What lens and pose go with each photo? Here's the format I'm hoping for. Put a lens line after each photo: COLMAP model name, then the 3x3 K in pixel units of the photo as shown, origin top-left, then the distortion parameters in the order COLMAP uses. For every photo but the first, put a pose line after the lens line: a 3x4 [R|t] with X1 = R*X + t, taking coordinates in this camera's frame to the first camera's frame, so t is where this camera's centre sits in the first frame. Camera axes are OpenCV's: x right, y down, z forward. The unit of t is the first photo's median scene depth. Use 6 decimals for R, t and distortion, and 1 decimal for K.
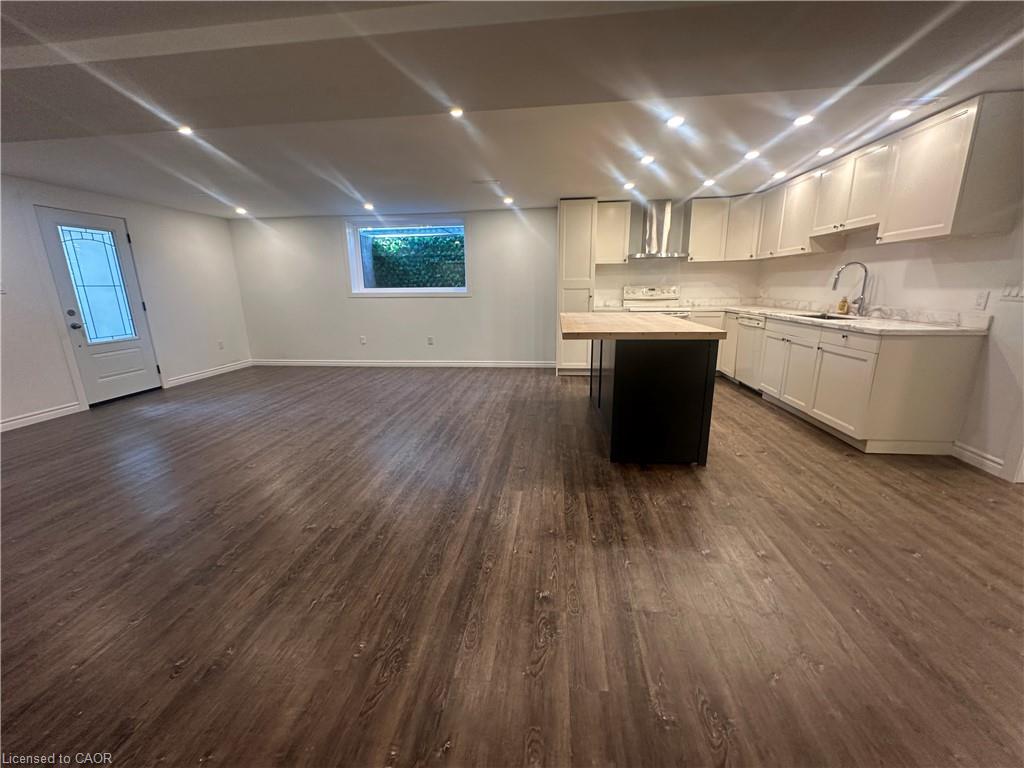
lens RADIAL K [[408.3, 0, 512.0], [0, 408.3, 384.0], [0, 0, 1]] dist [-0.000471, -0.000229]
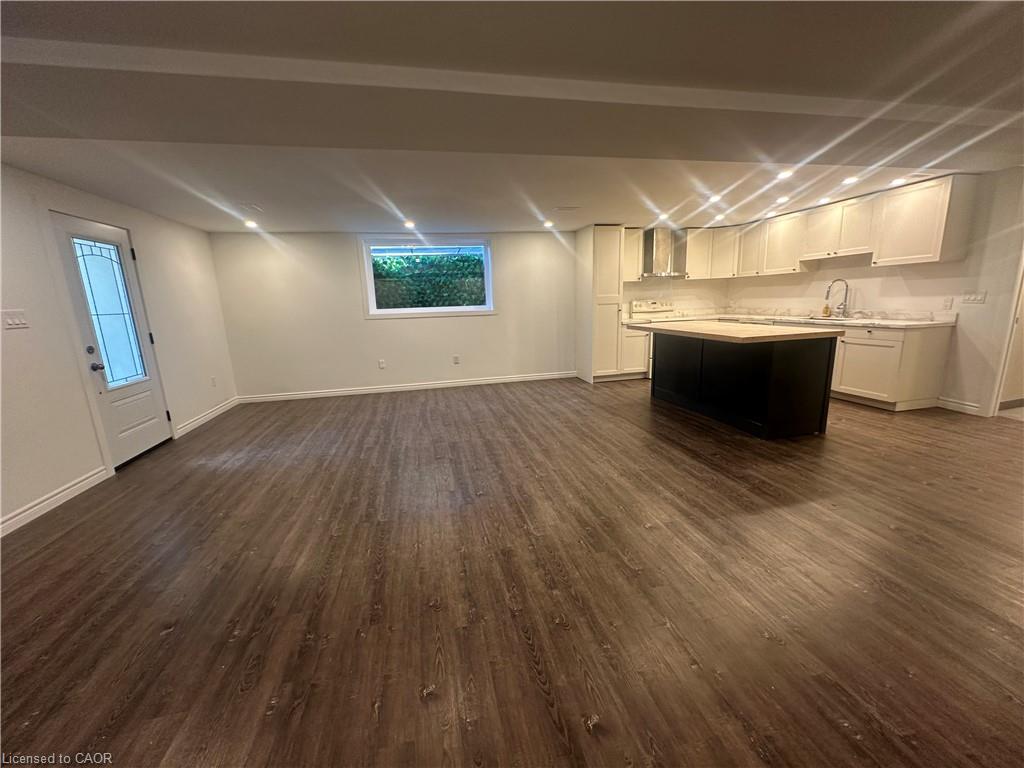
lens RADIAL K [[408.3, 0, 512.0], [0, 408.3, 384.0], [0, 0, 1]] dist [-0.000471, -0.000229]
pose [[0.946668, -0.085075, 0.310775, -0.557731], [0.097726, 0.994891, -0.025336, -0.014352], [-0.307032, 0.054356, 0.950146, 0.034014]]
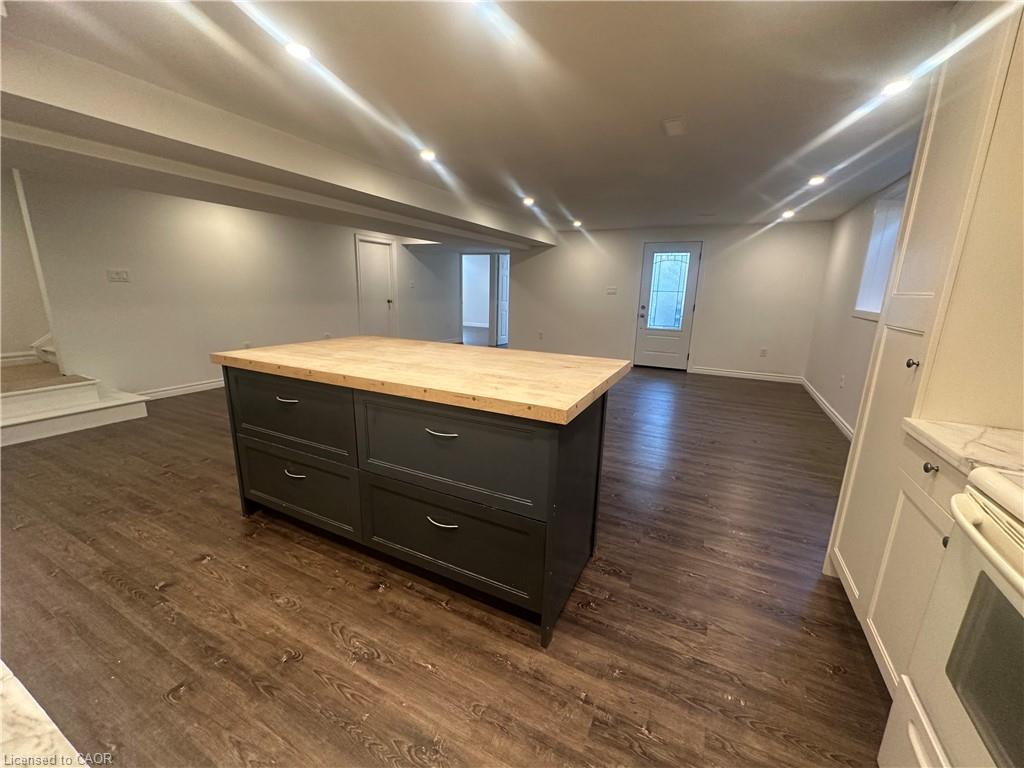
lens RADIAL K [[408.3, 0, 512.0], [0, 408.3, 384.0], [0, 0, 1]] dist [-0.000471, -0.000229]
pose [[-0.350117, 0.220244, -0.910445, 0.617847], [-0.238034, 0.919139, 0.313884, -0.270821], [0.905957, 0.326613, -0.269381, 1.030722]]
